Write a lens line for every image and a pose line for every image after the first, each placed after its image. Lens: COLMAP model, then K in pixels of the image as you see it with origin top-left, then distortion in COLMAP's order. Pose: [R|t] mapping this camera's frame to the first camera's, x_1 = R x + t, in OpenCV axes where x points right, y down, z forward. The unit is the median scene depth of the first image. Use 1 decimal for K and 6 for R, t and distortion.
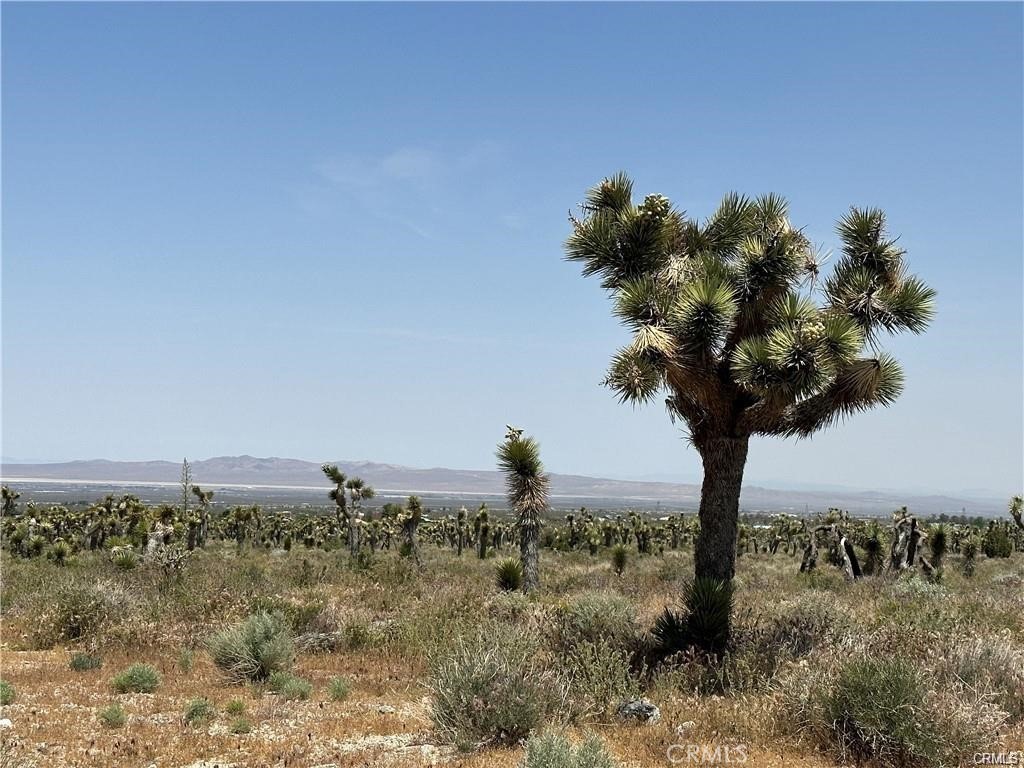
lens RADIAL K [[1901.0, 0, 514.5], [0, 1901.0, 382.7], [0, 0, 1]] dist [0.231003, 0.000000]
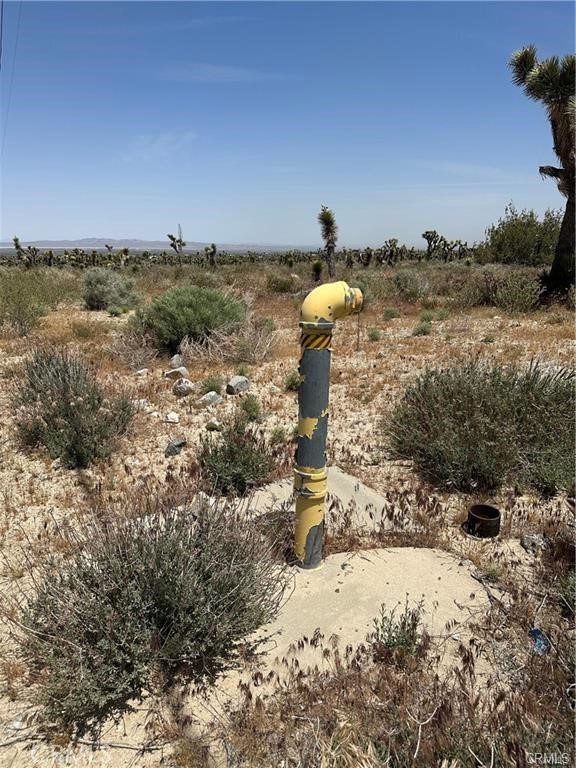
lens RADIAL K [[541.1, 0, 295.4], [0, 541.1, 387.7], [0, 0, 1]] dist [0.077136, -0.091958]
pose [[0.977040, -0.079285, 0.197753, -0.092999], [0.015240, 0.951810, 0.306310, 0.014196], [-0.212509, -0.296263, 0.931165, 0.121012]]
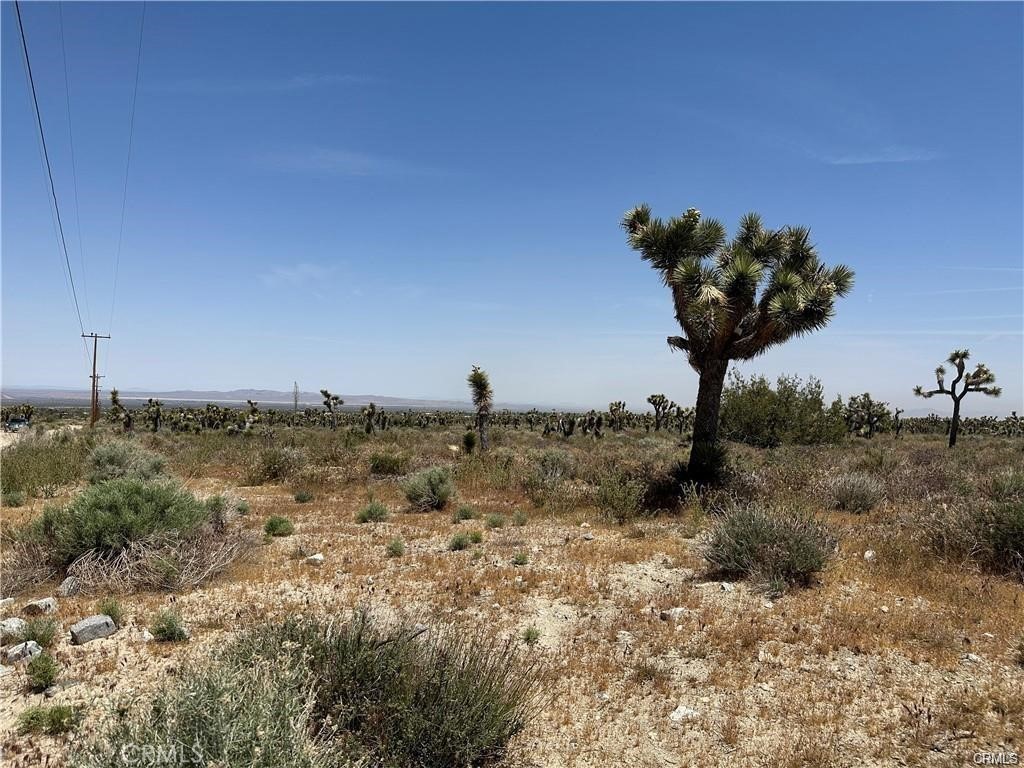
lens RADIAL K [[721.5, 0, 526.3], [0, 721.5, 372.2], [0, 0, 1]] dist [0.077136, -0.091958]
pose [[0.974688, 0.008771, 0.223398, -0.055374], [-0.011823, 0.999854, 0.012329, 0.009437], [-0.223258, -0.014658, 0.974649, 0.112821]]
